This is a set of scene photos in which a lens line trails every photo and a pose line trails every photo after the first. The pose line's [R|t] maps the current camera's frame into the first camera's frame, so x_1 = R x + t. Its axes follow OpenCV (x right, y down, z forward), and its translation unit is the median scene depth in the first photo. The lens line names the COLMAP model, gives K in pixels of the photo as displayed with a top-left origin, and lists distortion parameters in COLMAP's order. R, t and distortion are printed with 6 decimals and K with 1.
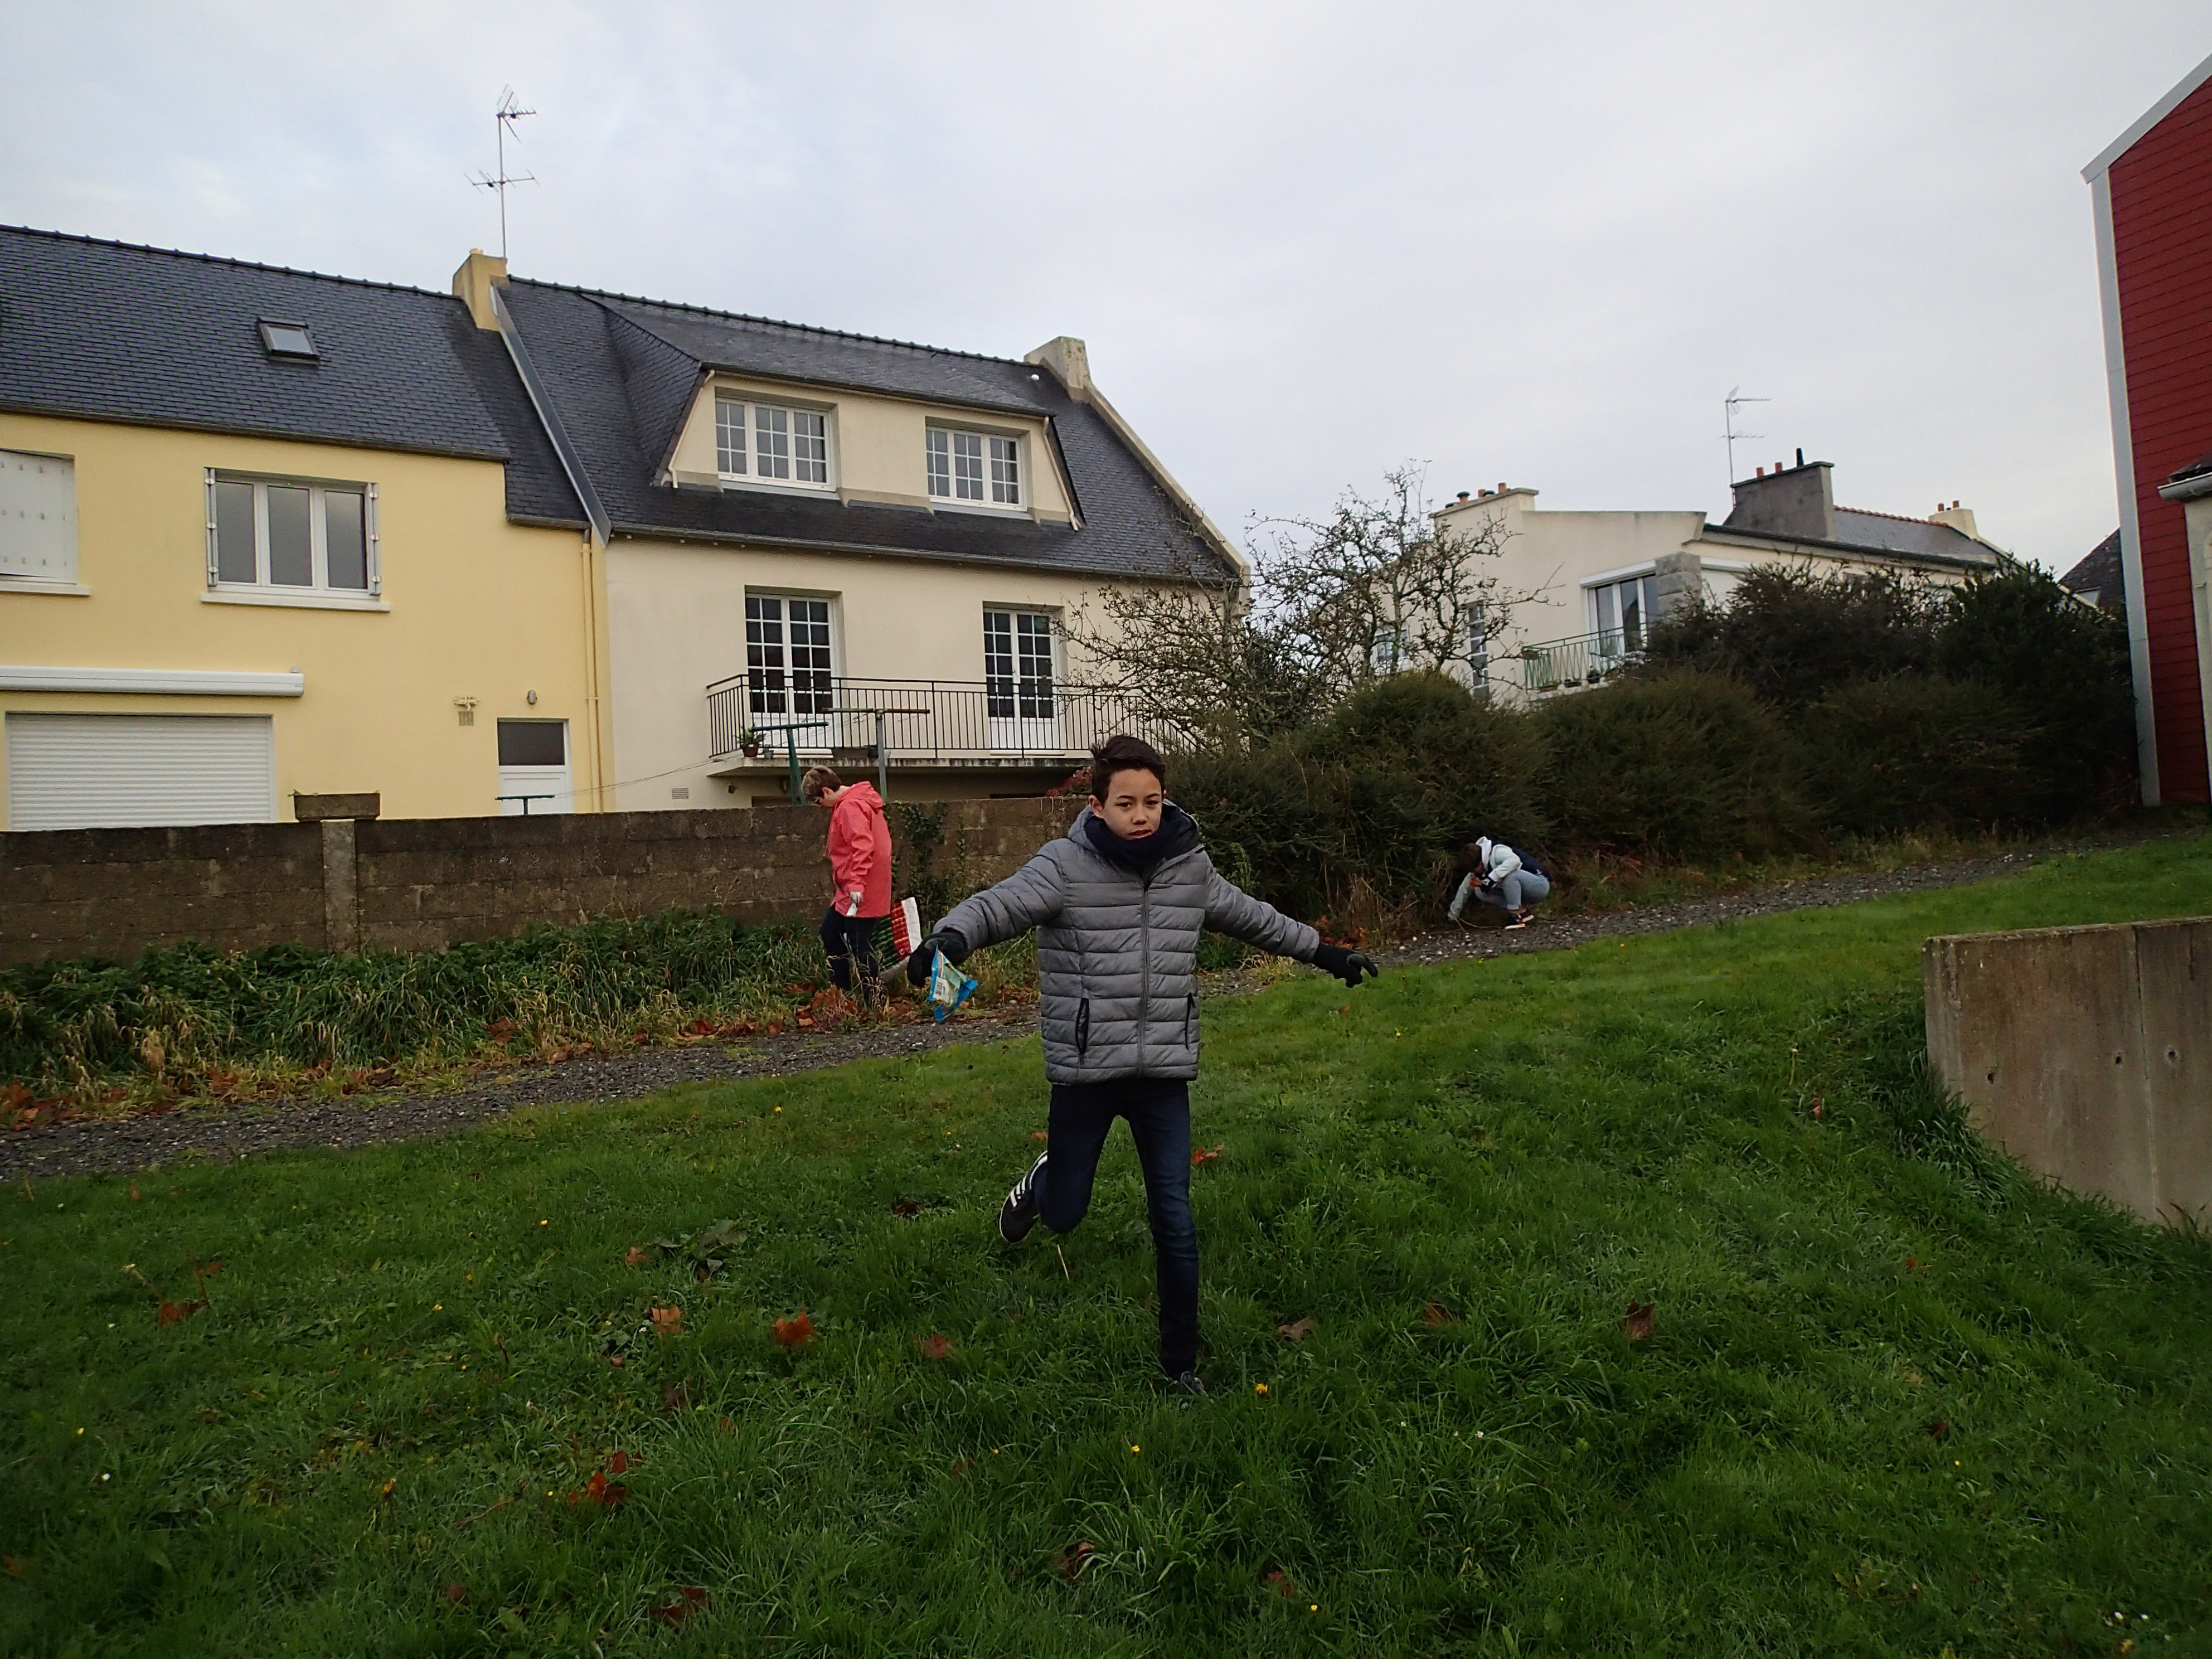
lens RADIAL K [[1667.6, 0, 1123.5], [0, 1667.6, 818.3], [0, 0, 1]] dist [0.012415, -0.000311]
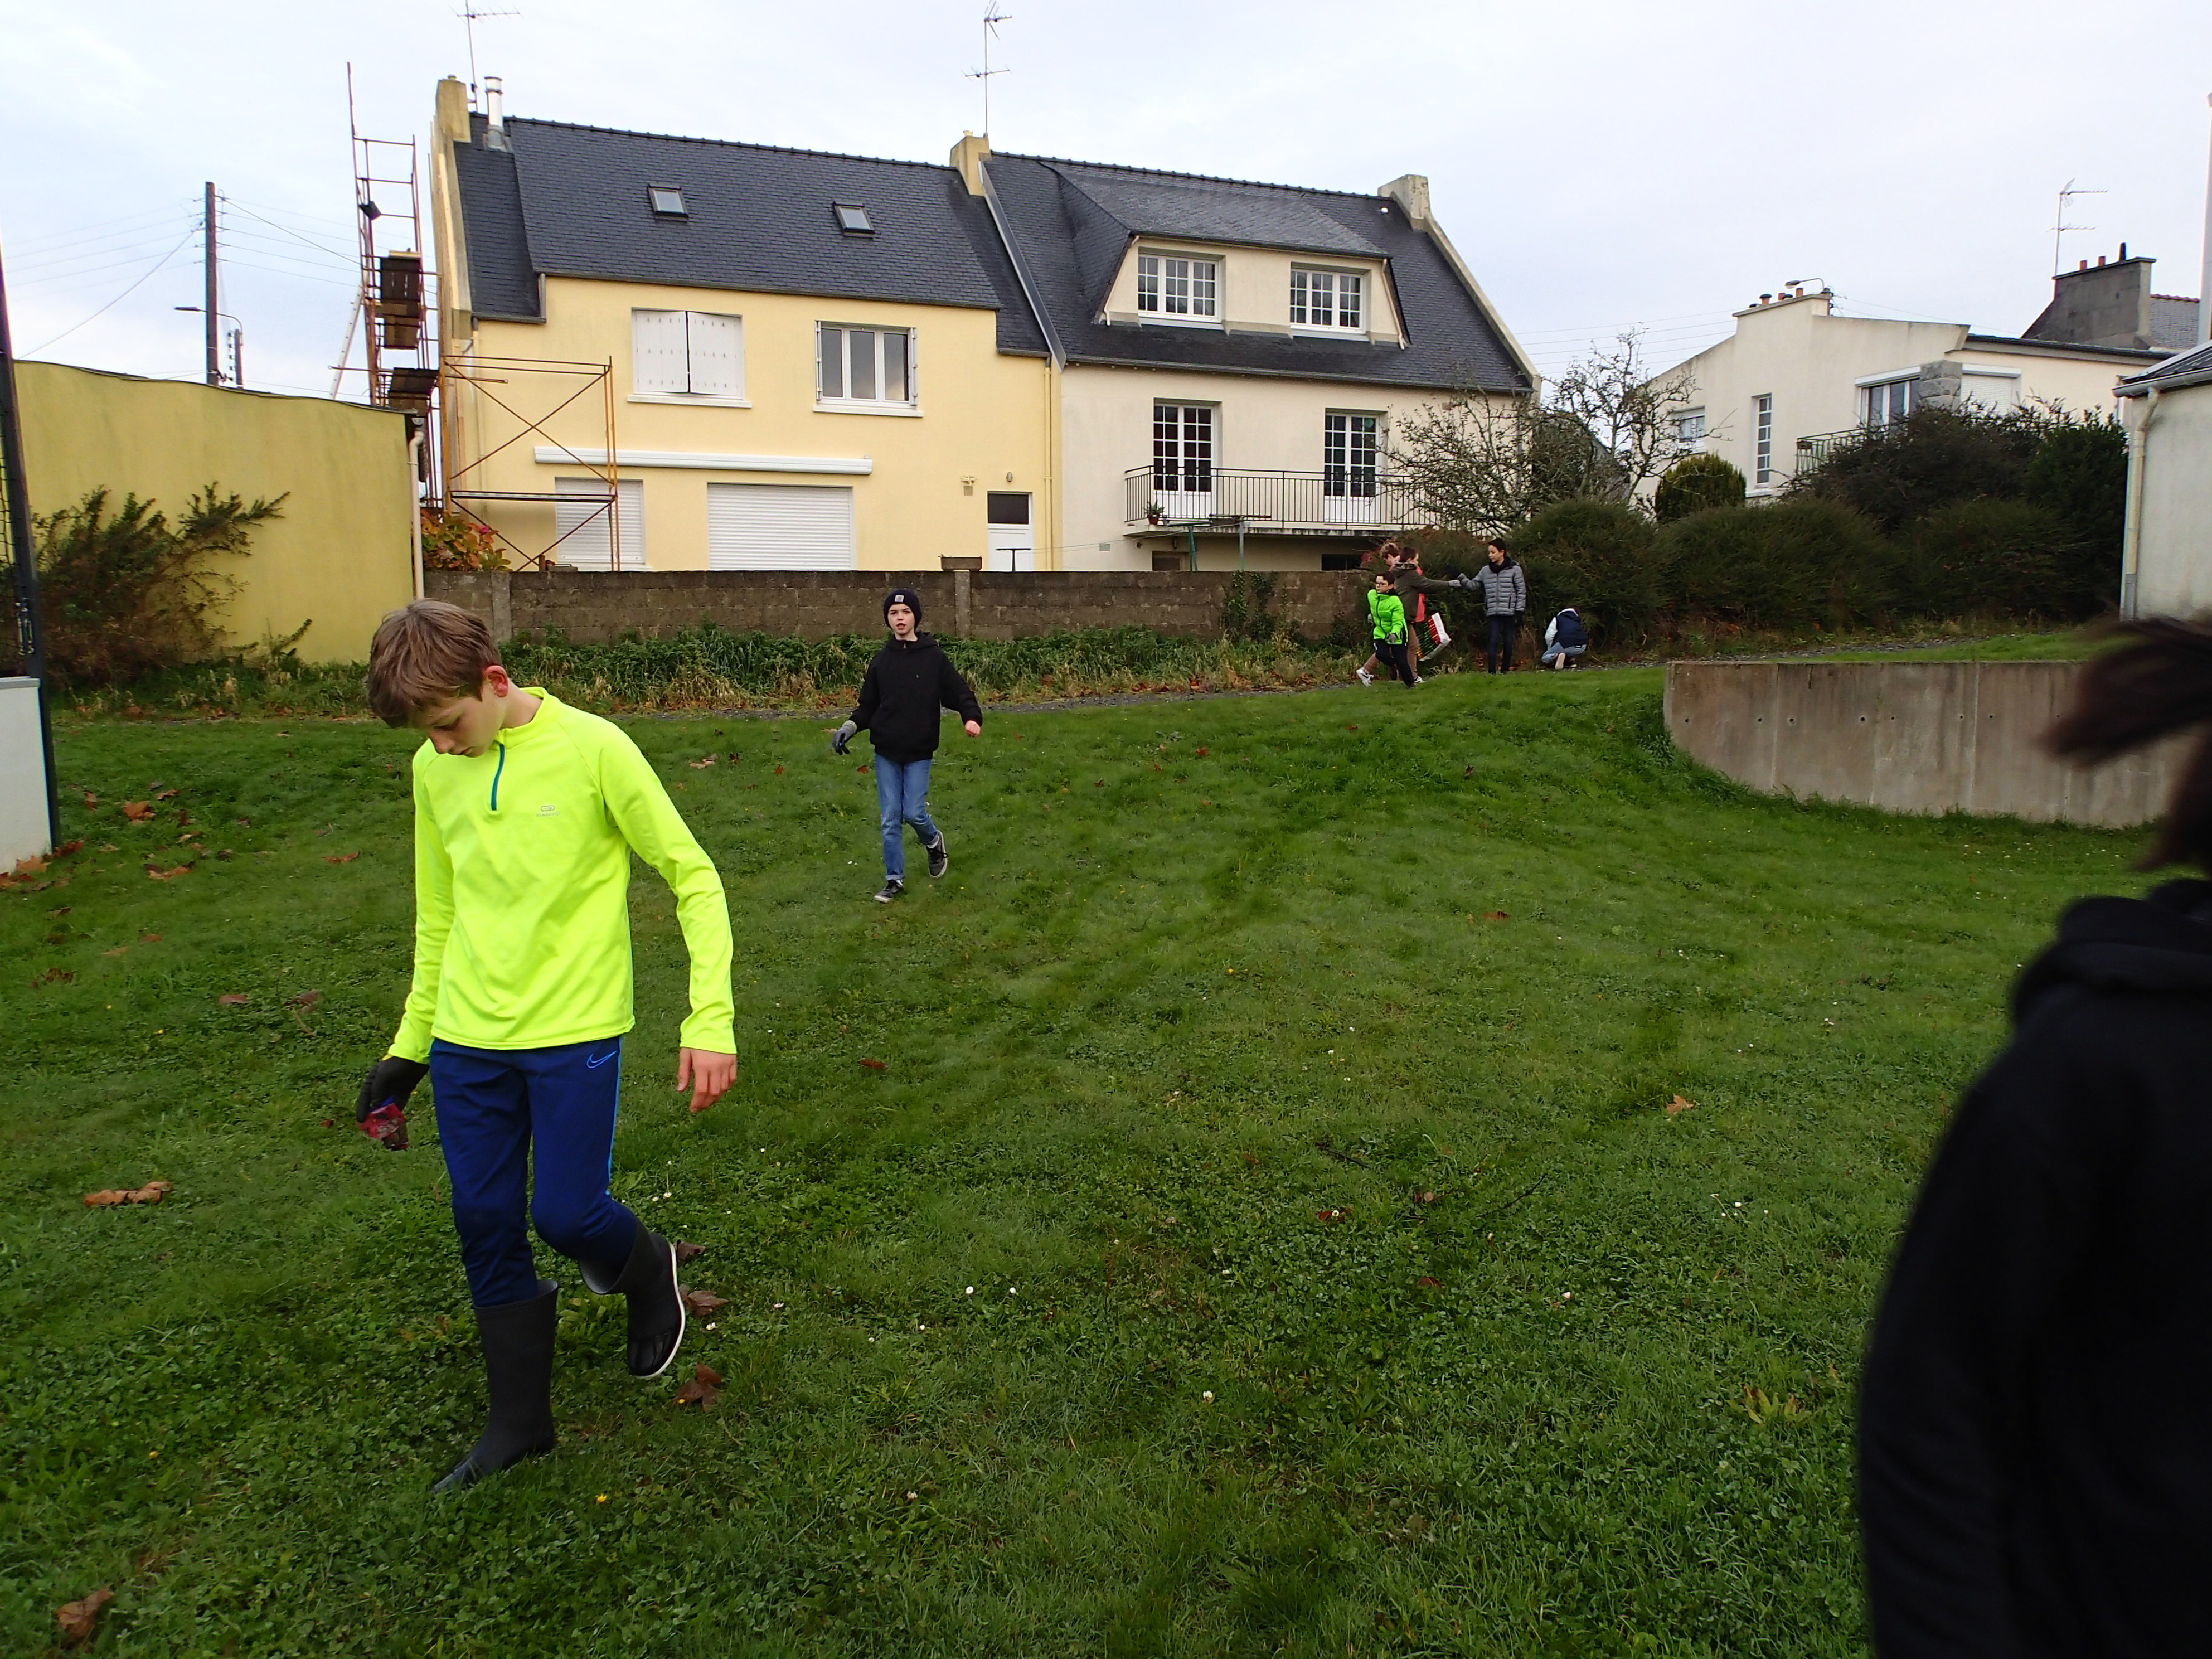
lens RADIAL K [[1667.6, 0, 1123.5], [0, 1667.6, 818.3], [0, 0, 1]] dist [0.012415, -0.000311]
pose [[0.975919, 0.074037, -0.205183, 0.058702], [-0.040759, 0.985964, 0.161907, -0.016286], [0.214290, -0.149645, 0.965239, -0.389472]]
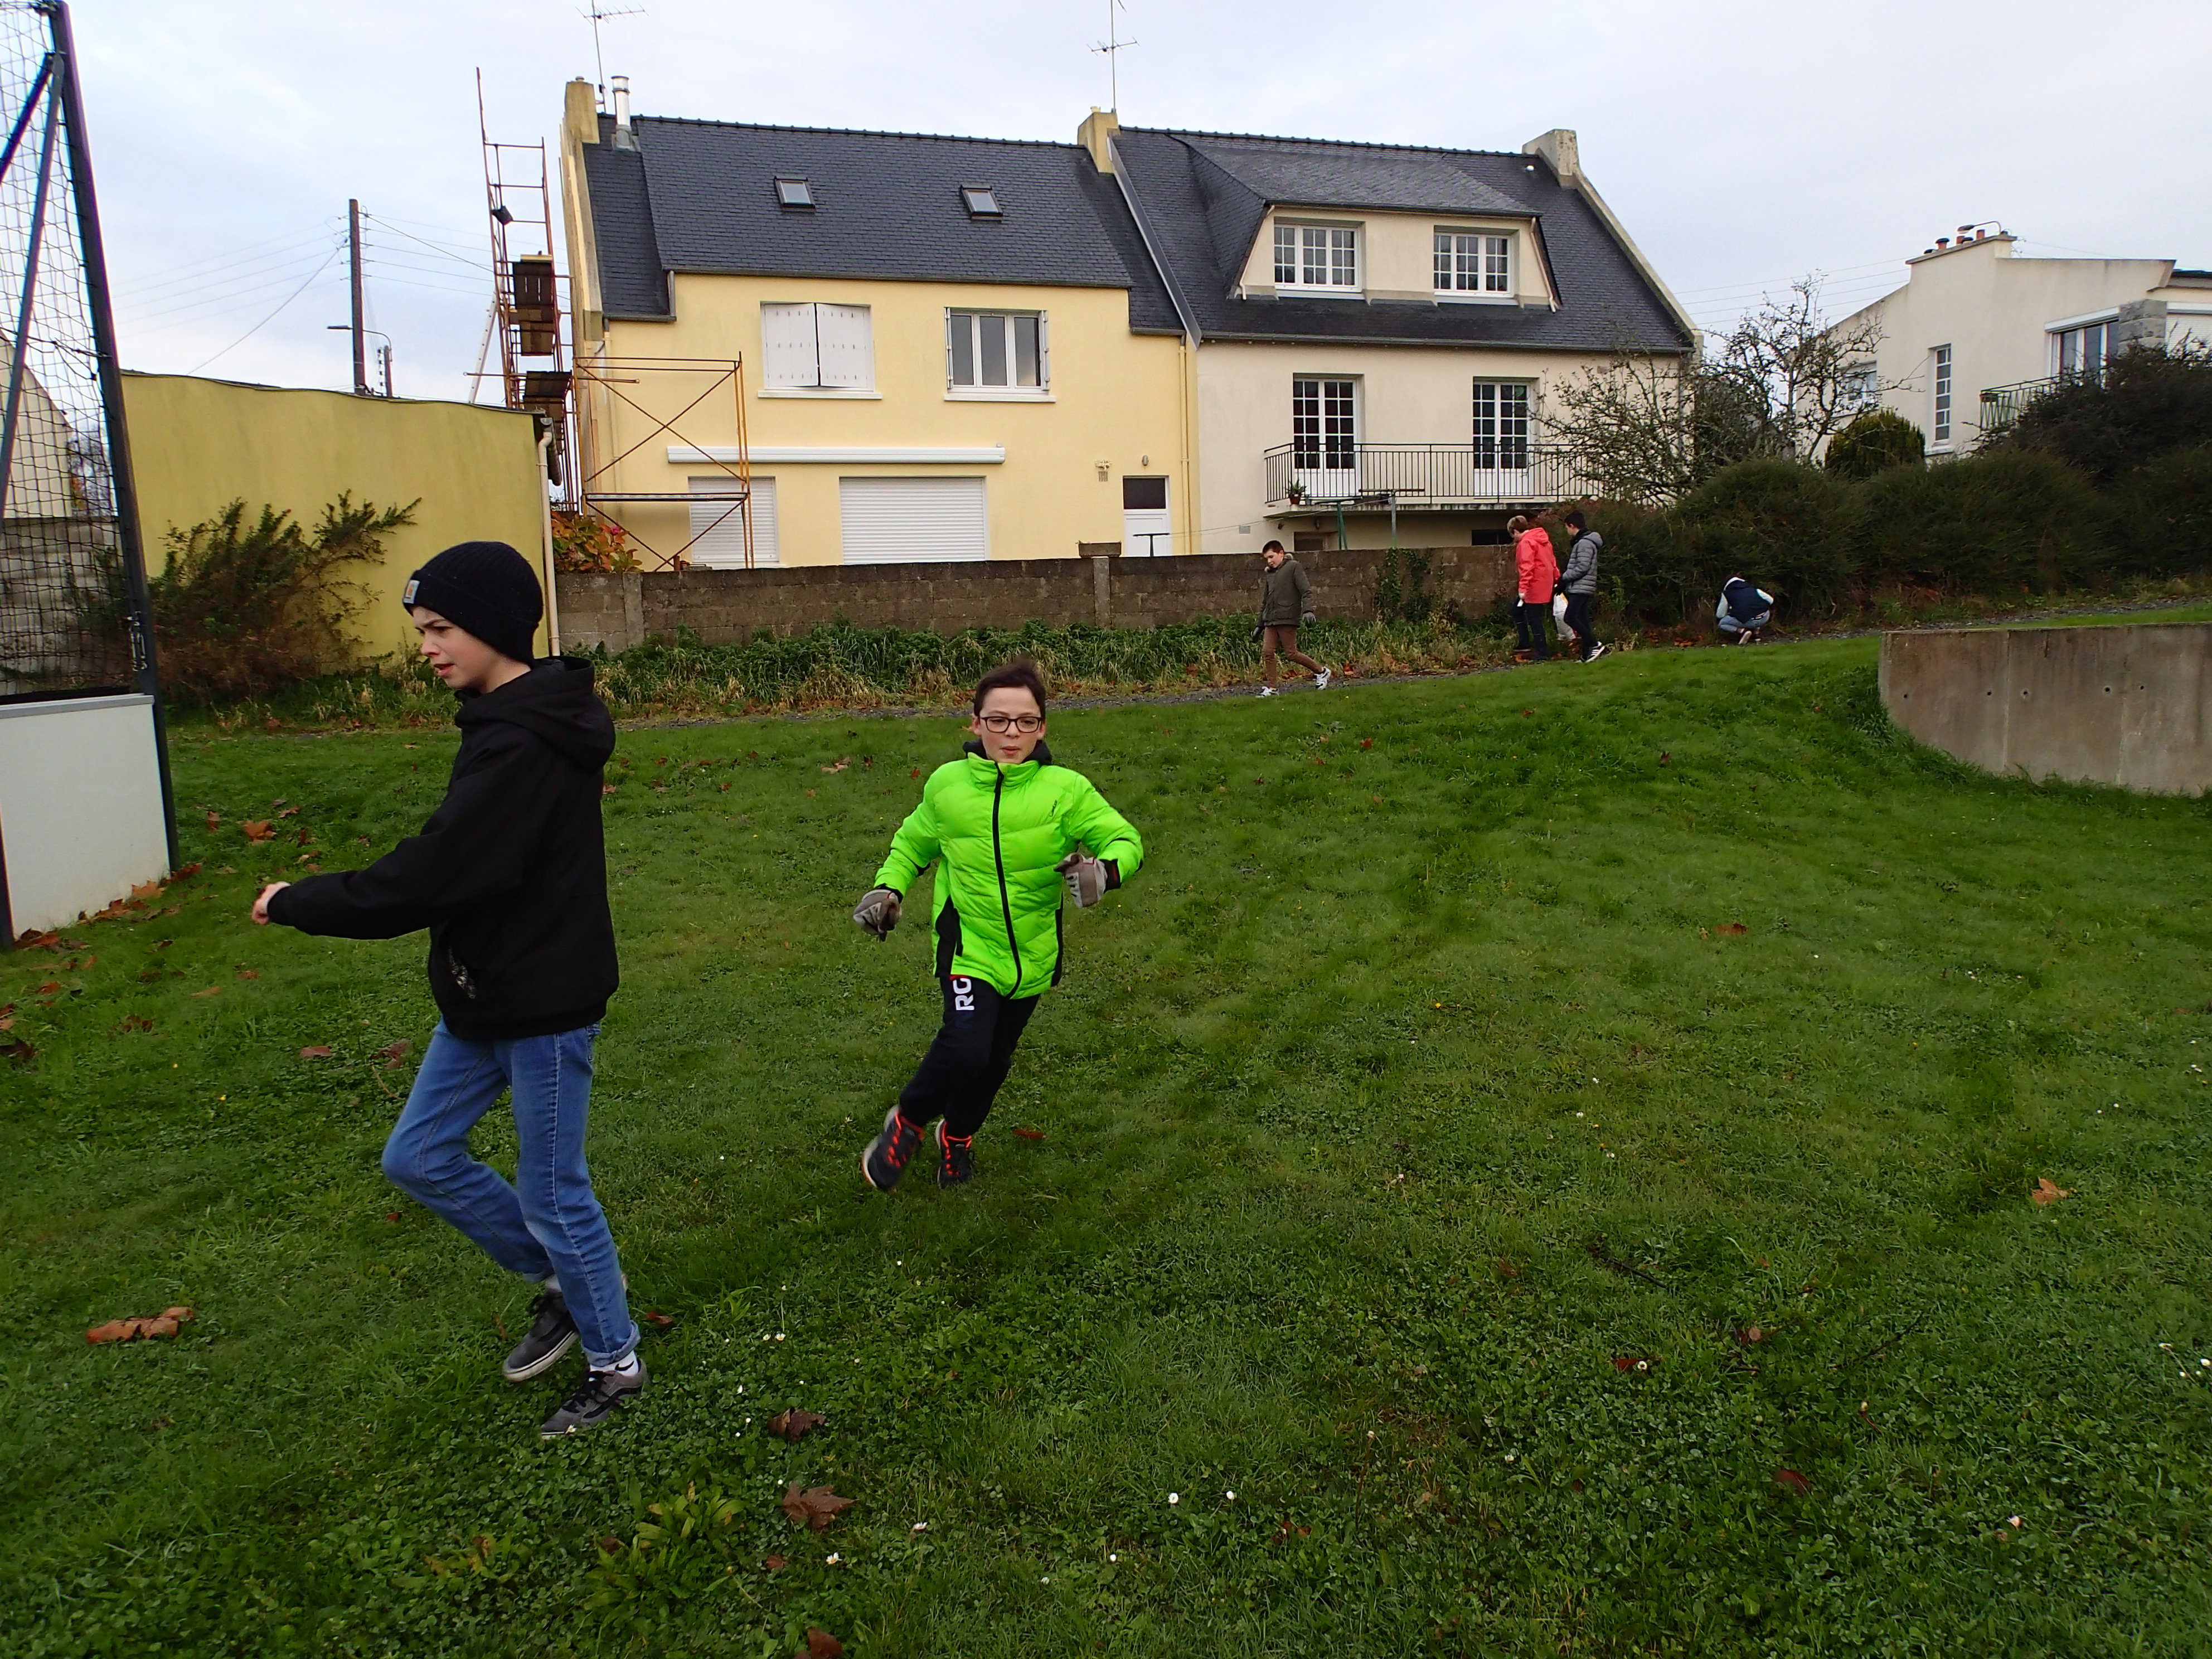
lens RADIAL K [[1667.6, 0, 1123.5], [0, 1667.6, 818.3], [0, 0, 1]] dist [0.012415, -0.000311]
pose [[0.957212, 0.057842, -0.283549, 0.043210], [-0.008903, 0.985244, 0.170927, -0.013351], [0.289251, -0.161088, 0.943602, -0.352521]]
